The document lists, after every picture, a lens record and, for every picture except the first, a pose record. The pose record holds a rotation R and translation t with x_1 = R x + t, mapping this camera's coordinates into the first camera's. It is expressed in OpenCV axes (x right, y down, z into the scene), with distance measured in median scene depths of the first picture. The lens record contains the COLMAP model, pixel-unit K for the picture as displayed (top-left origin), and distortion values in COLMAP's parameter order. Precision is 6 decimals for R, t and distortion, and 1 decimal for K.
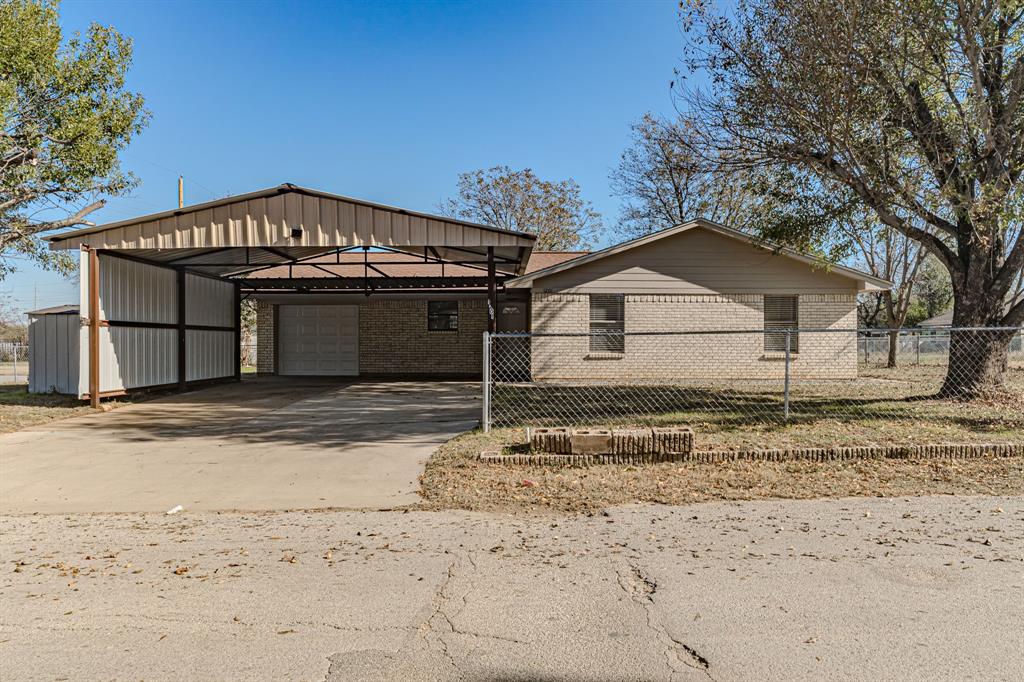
lens RADIAL K [[764.3, 0, 510.6], [0, 764.3, 341.4], [0, 0, 1]] dist [-0.004545, -0.000812]
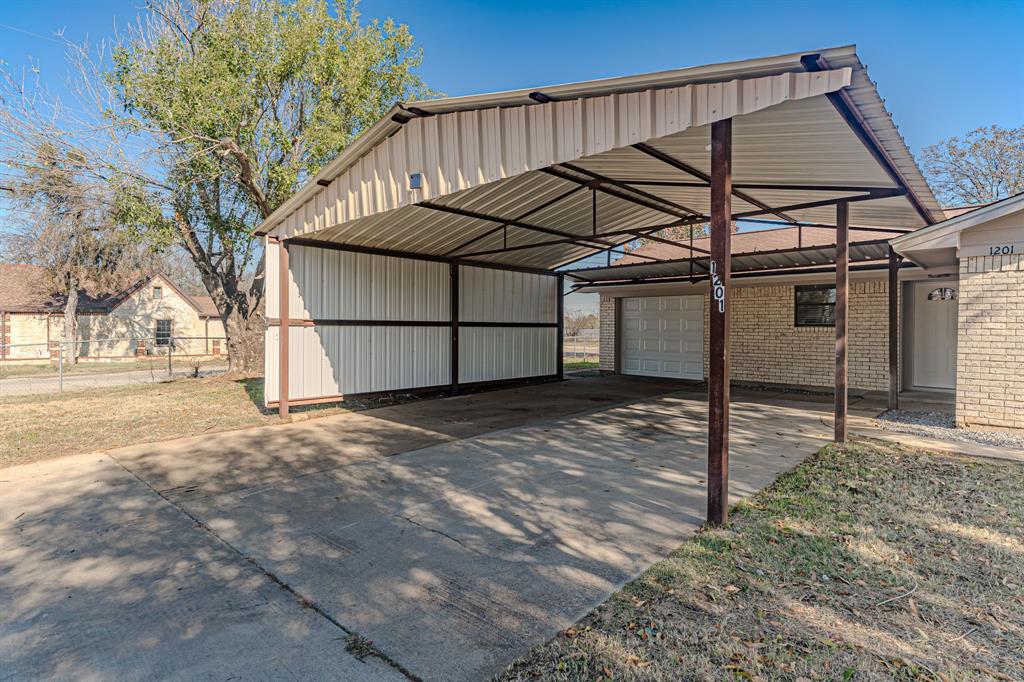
lens RADIAL K [[536.9, 0, 513.1], [0, 536.9, 324.0], [0, 0, 1]] dist [-0.003866, -0.000639]
pose [[0.717540, 0.000910, -0.696517, 0.062056], [-0.005243, 0.999978, -0.004095, -0.015098], [0.696498, 0.006590, 0.717529, 0.523418]]
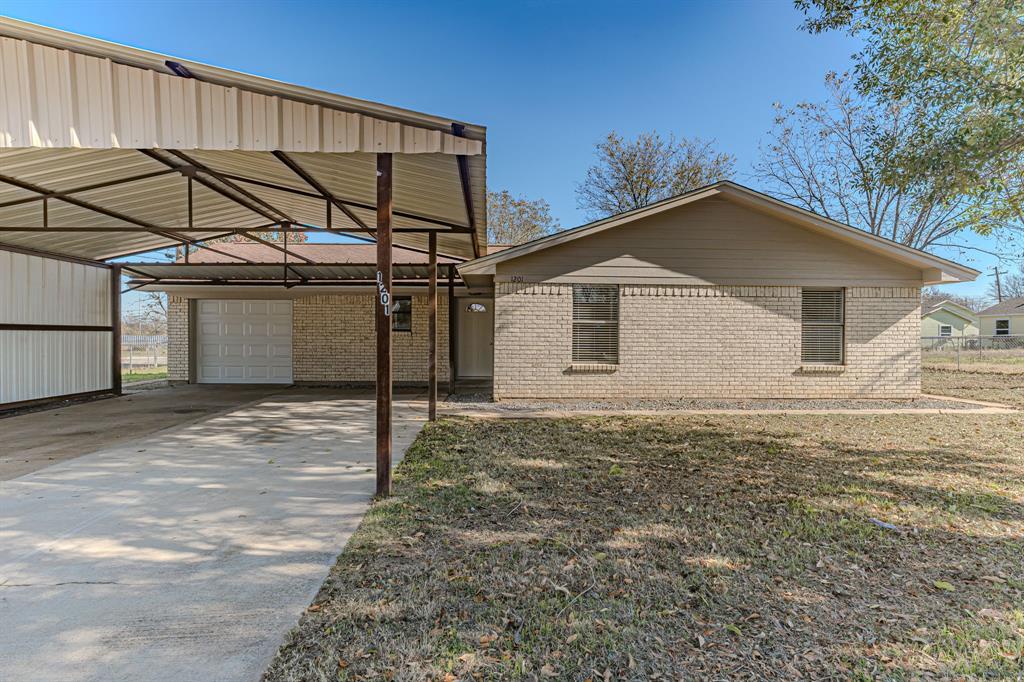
lens RADIAL K [[528.5, 0, 517.0], [0, 528.5, 343.9], [0, 0, 1]] dist [-0.004105, -0.000242]
pose [[0.999208, 0.004255, 0.039552, 0.028691], [-0.004976, 0.999823, 0.018153, -0.013312], [-0.039468, -0.018336, 0.999053, 0.486973]]
